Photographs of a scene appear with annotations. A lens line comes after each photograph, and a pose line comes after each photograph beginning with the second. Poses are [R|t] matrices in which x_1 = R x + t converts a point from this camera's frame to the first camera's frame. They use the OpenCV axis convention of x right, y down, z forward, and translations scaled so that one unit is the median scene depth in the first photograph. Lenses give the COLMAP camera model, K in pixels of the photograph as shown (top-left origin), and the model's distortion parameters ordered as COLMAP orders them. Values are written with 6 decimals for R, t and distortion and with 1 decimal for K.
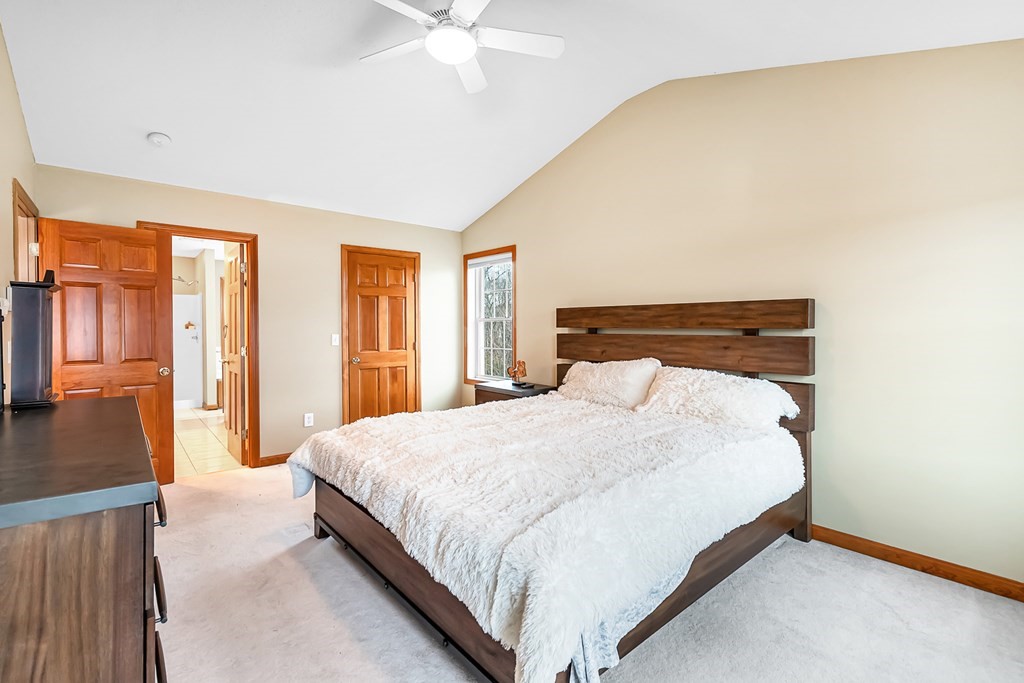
lens RADIAL K [[465.1, 0, 514.5], [0, 465.1, 335.4], [0, 0, 1]] dist [-0.000323, -0.000030]
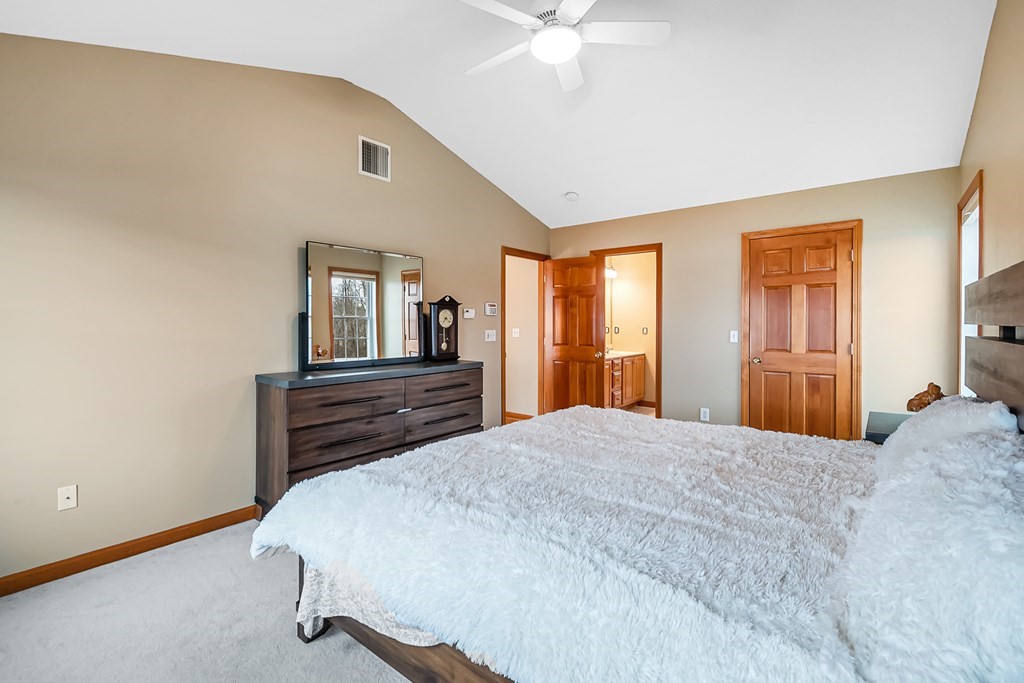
lens RADIAL K [[458.7, 0, 517.1], [0, 458.7, 337.5], [0, 0, 1]] dist [0.000896, -0.000025]
pose [[0.200679, 0.029333, -0.979218, 0.410710], [-0.014480, 0.999531, 0.026974, -0.007042], [0.979550, 0.008766, 0.201009, 0.357180]]
